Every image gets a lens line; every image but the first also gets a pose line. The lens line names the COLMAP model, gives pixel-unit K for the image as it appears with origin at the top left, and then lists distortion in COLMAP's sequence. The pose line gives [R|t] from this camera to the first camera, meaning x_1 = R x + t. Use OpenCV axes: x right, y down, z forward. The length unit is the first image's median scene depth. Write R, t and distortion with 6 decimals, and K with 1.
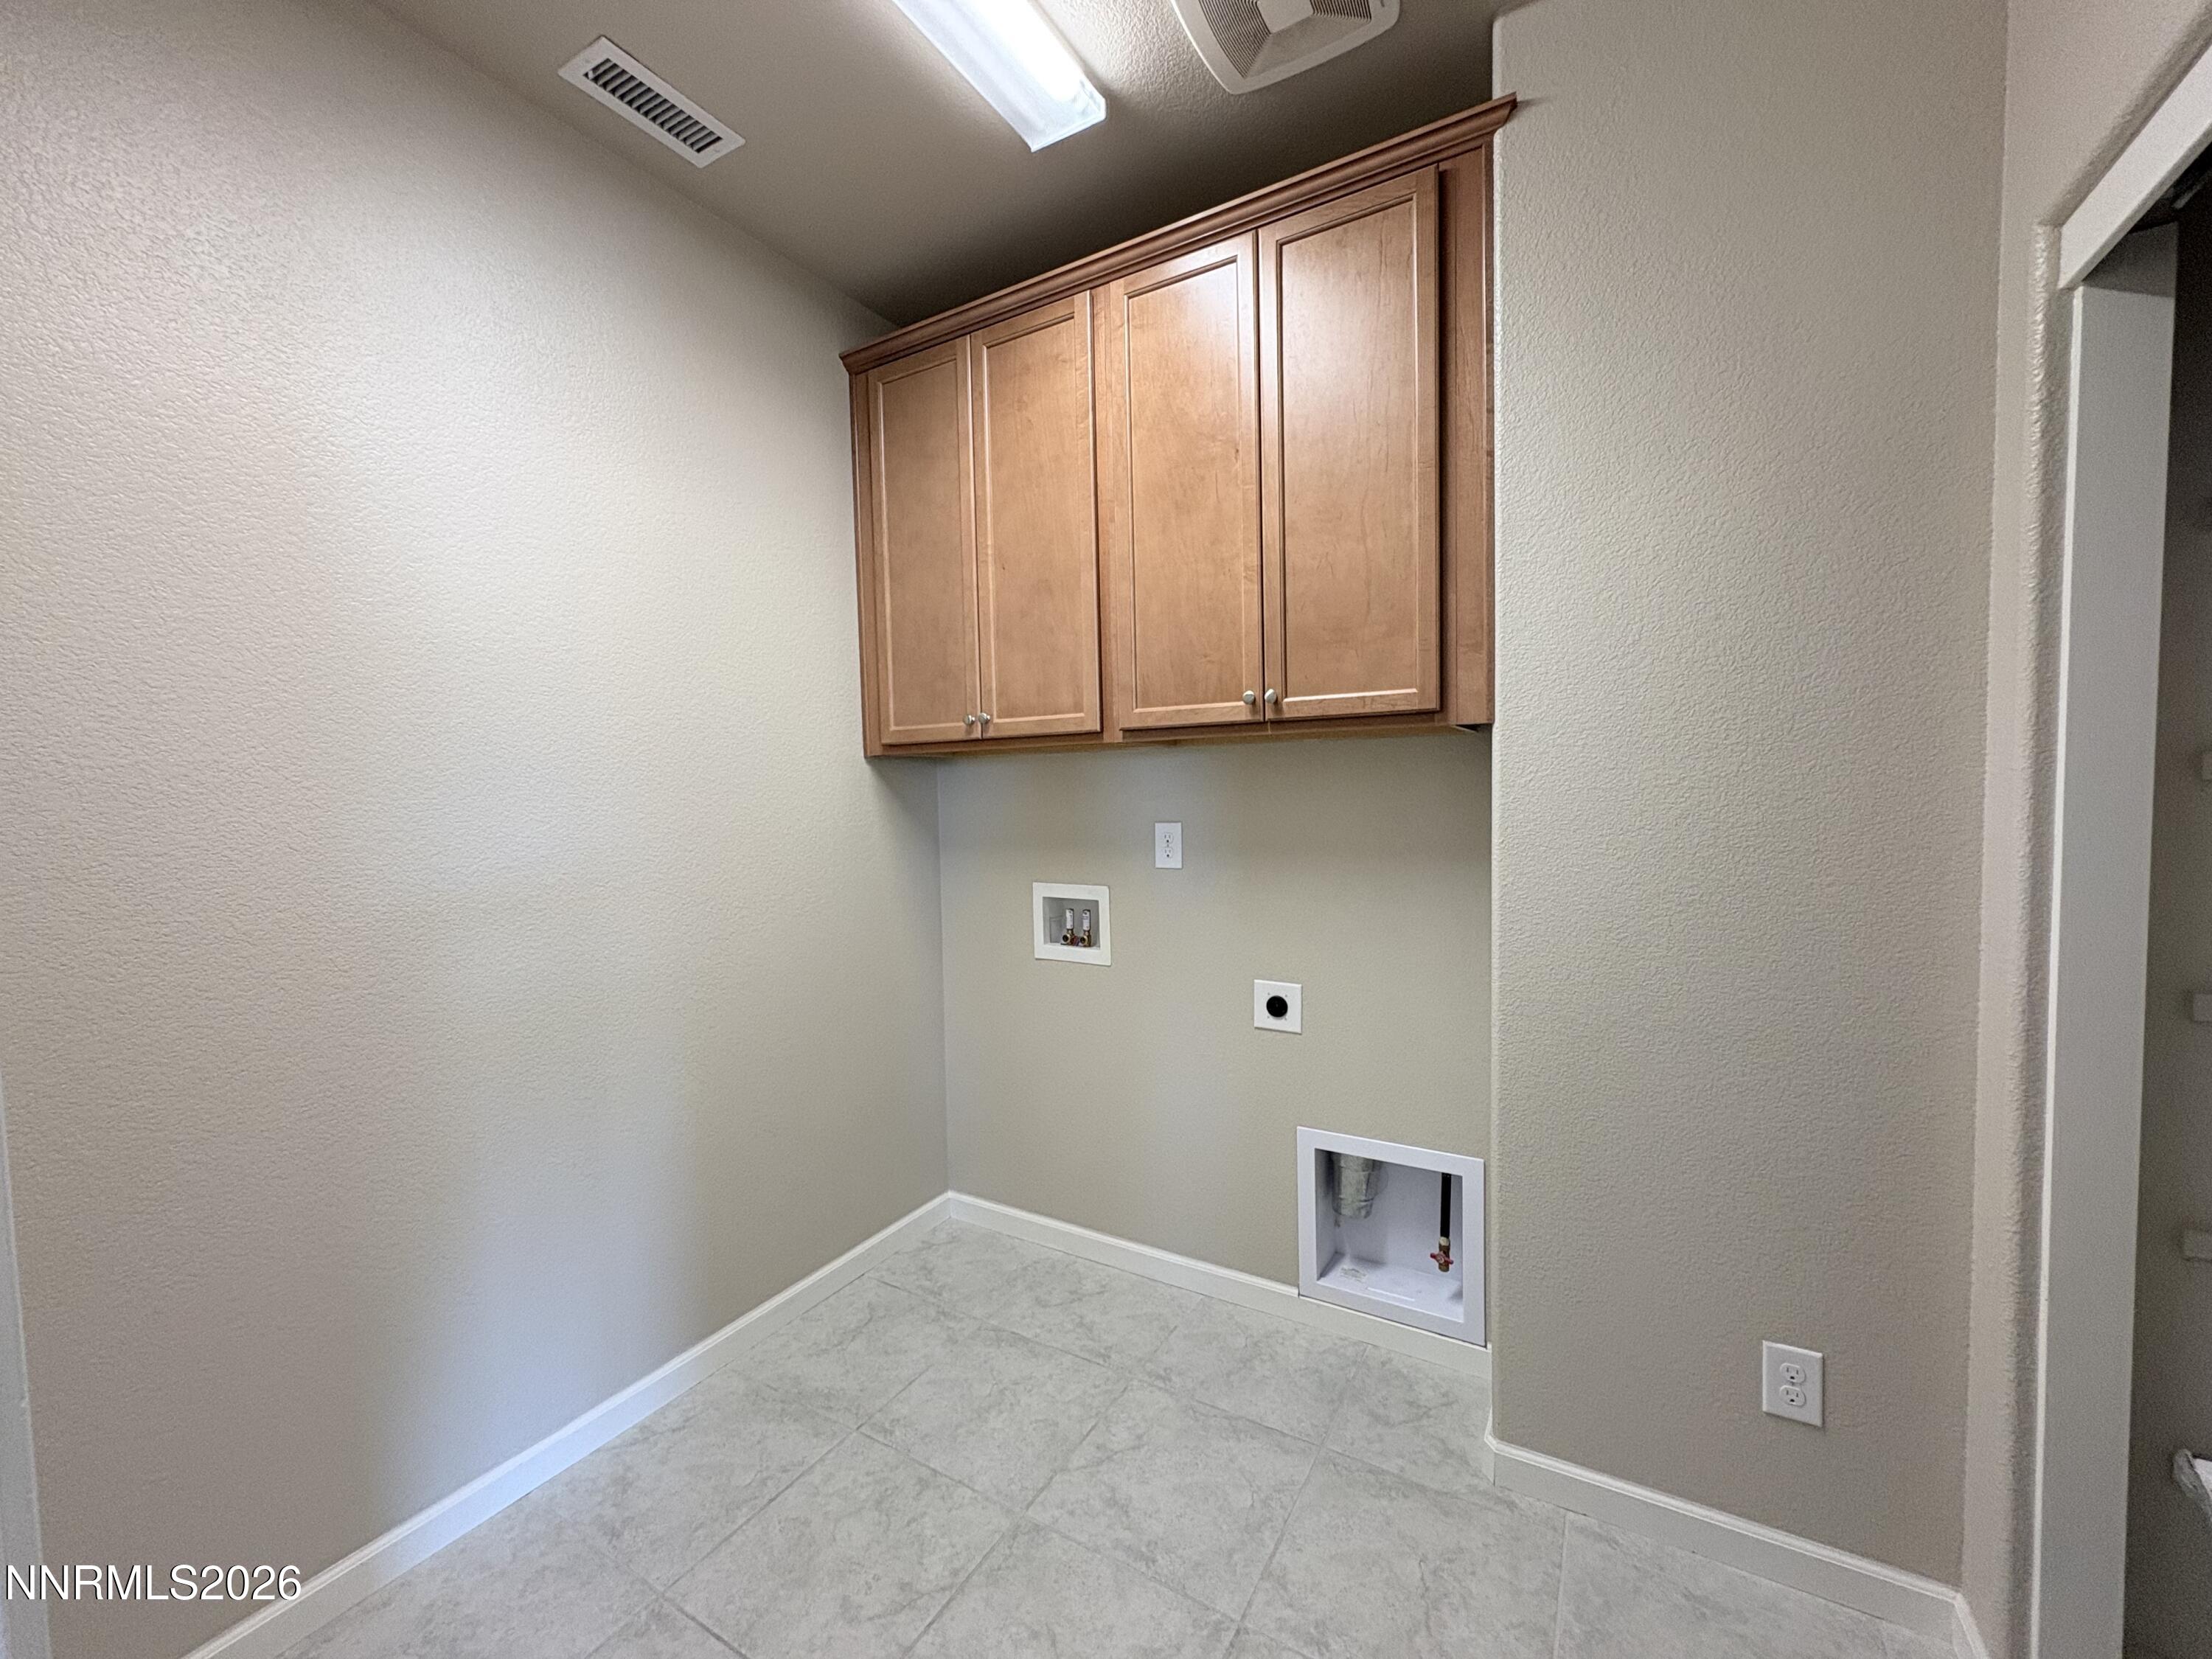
lens RADIAL K [[882.4, 0, 1094.8], [0, 882.4, 836.1], [0, 0, 1]] dist [0.001863, 0.001303]
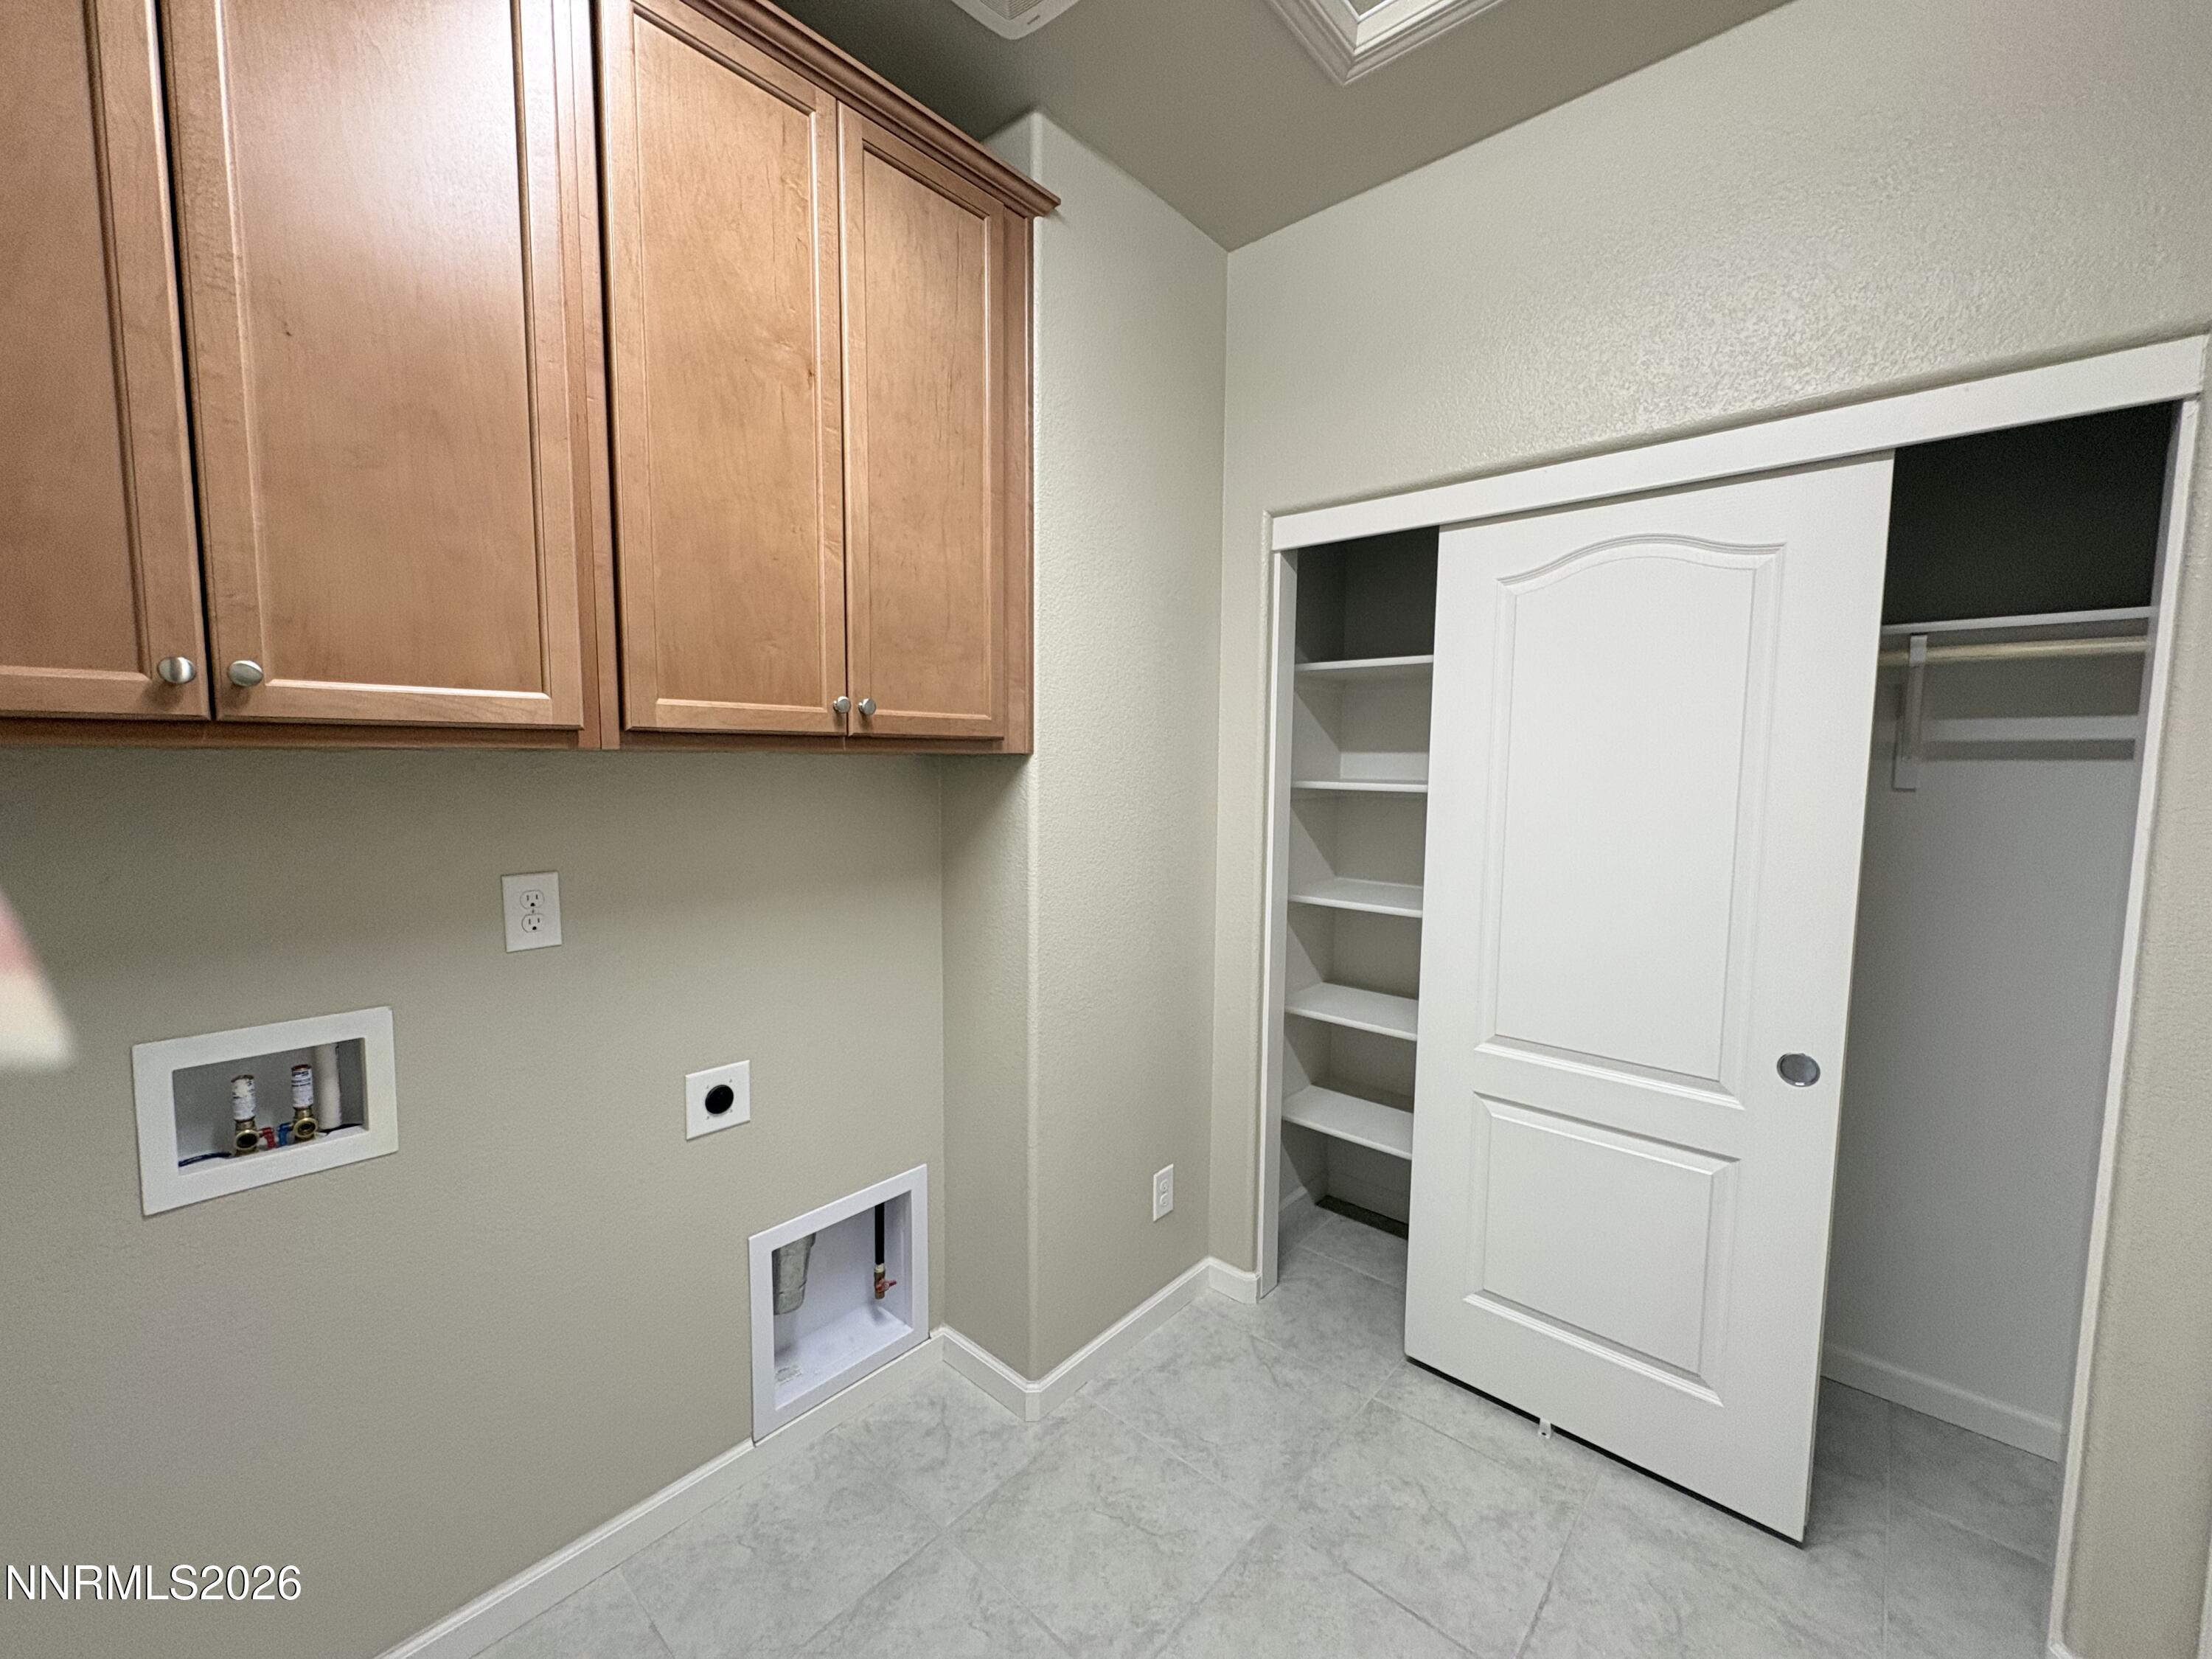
lens RADIAL K [[882.4, 0, 1118.1], [0, 882.4, 835.3], [0, 0, 1]] dist [0.001863, 0.001303]
pose [[0.182303, -0.063391, 0.981197, -0.544111], [0.044188, 0.997440, 0.056230, -0.072348], [-0.982249, 0.033106, 0.184638, 0.603846]]
